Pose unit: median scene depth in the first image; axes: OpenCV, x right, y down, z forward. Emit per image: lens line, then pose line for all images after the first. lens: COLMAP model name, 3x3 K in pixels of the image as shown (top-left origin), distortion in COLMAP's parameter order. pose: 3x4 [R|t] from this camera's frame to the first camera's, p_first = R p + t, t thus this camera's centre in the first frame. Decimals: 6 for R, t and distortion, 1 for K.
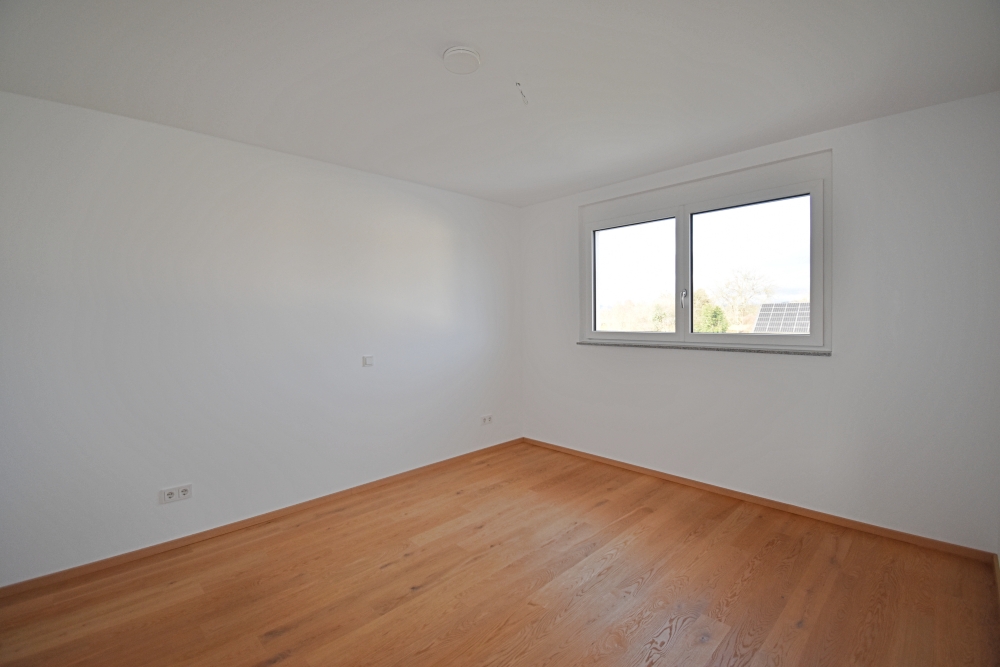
lens RADIAL K [[442.6, 0, 500.9], [0, 442.6, 329.3], [0, 0, 1]] dist [-0.020839, -0.003969]
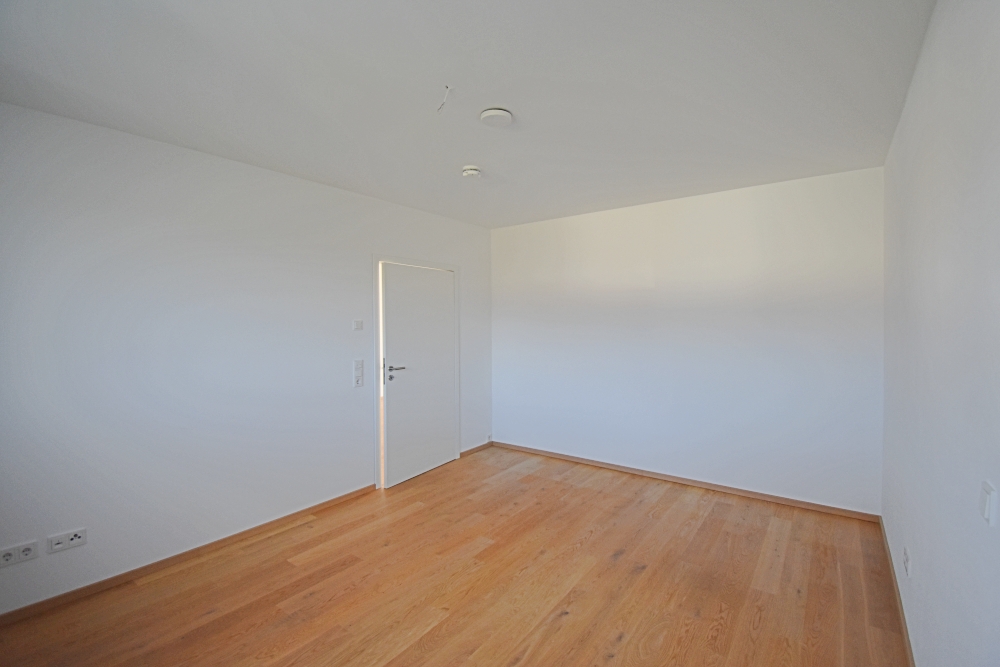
lens RADIAL K [[442.6, 0, 499.3], [0, 442.6, 330.3], [0, 0, 1]] dist [-0.020839, -0.003969]
pose [[-0.986655, 0.008987, -0.162576, 0.102752], [0.004775, 0.999643, 0.026285, -0.069093], [0.162754, 0.025158, -0.986346, 1.932150]]
